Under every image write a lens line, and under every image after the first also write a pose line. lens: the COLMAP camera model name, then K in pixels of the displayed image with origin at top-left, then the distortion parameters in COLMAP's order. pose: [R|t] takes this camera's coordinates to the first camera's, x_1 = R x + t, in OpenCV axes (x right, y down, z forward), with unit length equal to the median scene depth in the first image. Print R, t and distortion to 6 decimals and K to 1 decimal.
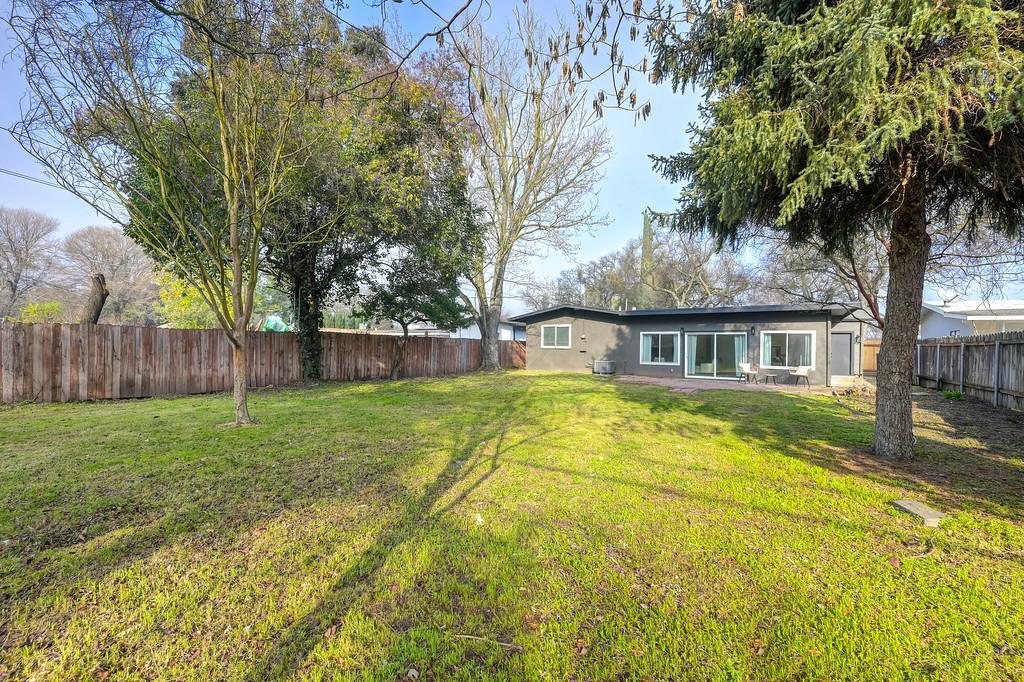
lens RADIAL K [[407.8, 0, 519.3], [0, 407.8, 343.8], [0, 0, 1]] dist [0.000094, -0.000138]
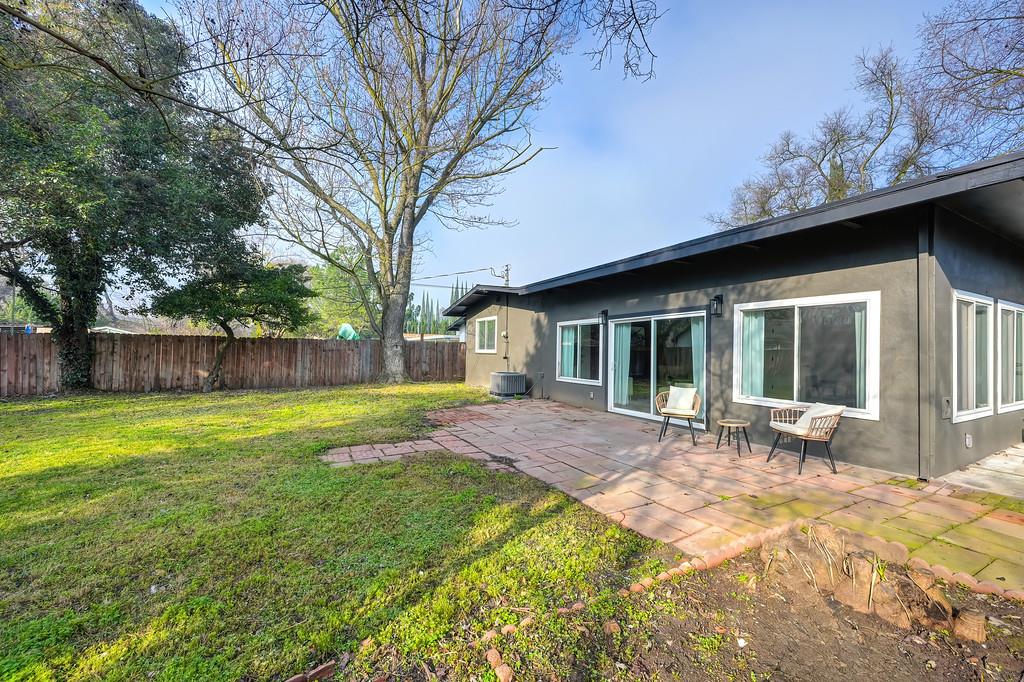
lens RADIAL K [[407.8, 0, 518.8], [0, 407.8, 347.8], [0, 0, 1]] dist [0.000094, -0.000138]
pose [[0.887133, -0.007880, -0.461446, 0.568323], [0.004966, 0.999959, -0.007530, 0.010251], [0.461487, 0.004389, 0.887136, 0.547823]]
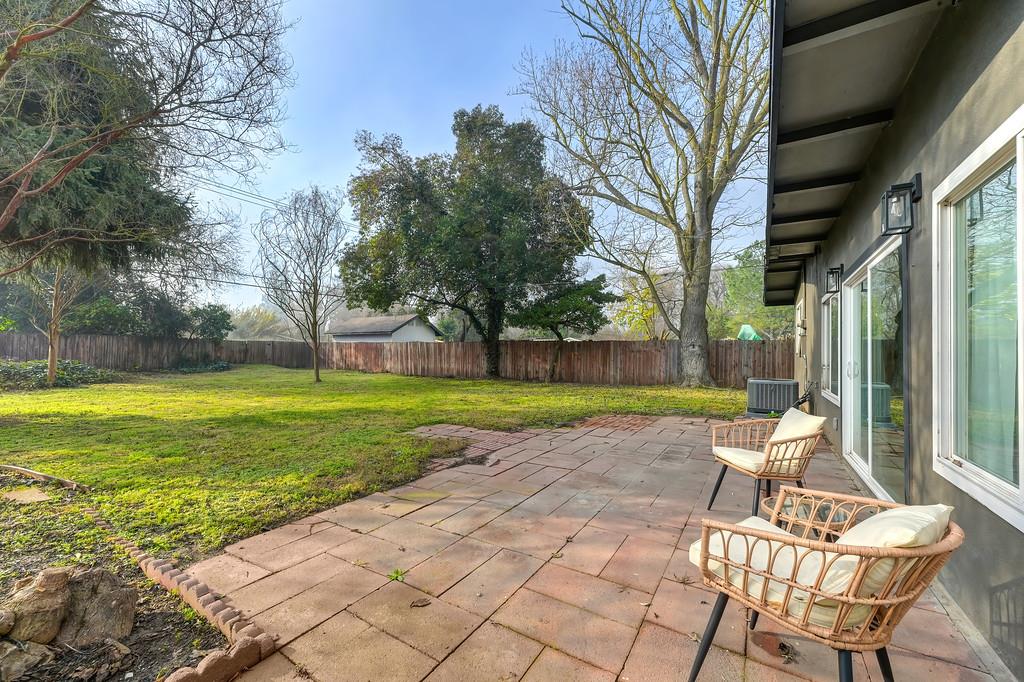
lens RADIAL K [[407.8, 0, 513.2], [0, 407.8, 345.0], [0, 0, 1]] dist [0.000094, -0.000138]
pose [[0.037685, -0.031044, -0.998807, 0.697467], [-0.001756, 0.999514, -0.031132, 0.022154], [0.999288, 0.002927, 0.037612, 0.829832]]
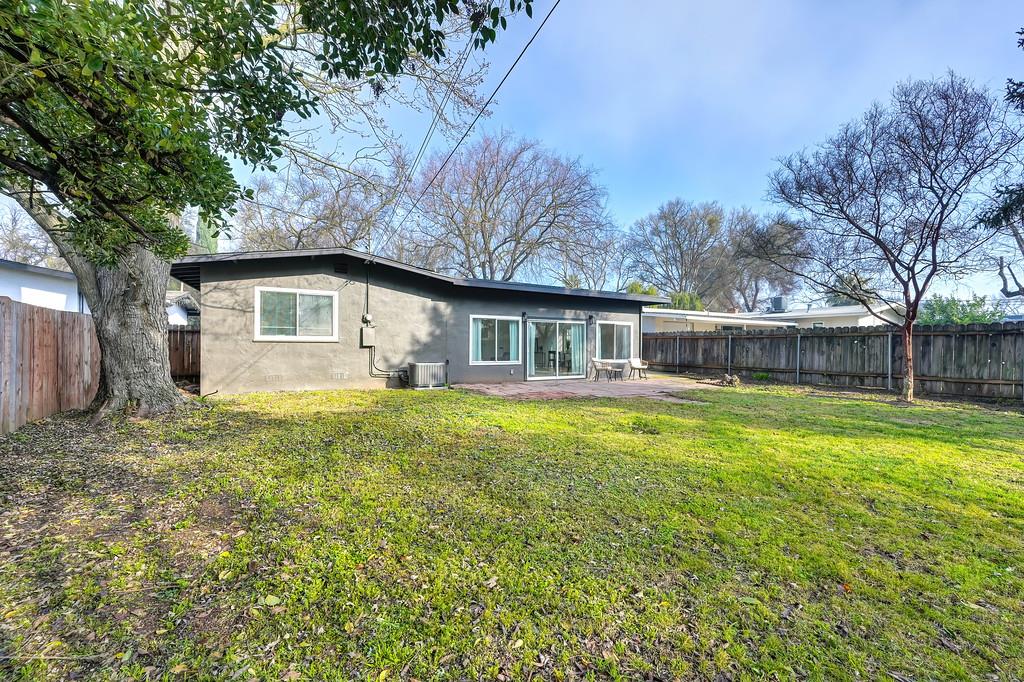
lens RADIAL K [[407.8, 0, 520.2], [0, 407.8, 345.6], [0, 0, 1]] dist [0.000094, -0.000138]
pose [[0.449822, -0.011472, 0.893045, -0.266186], [-0.007861, 0.999828, 0.016803, 0.009211], [-0.893084, -0.014579, 0.449654, 0.722406]]
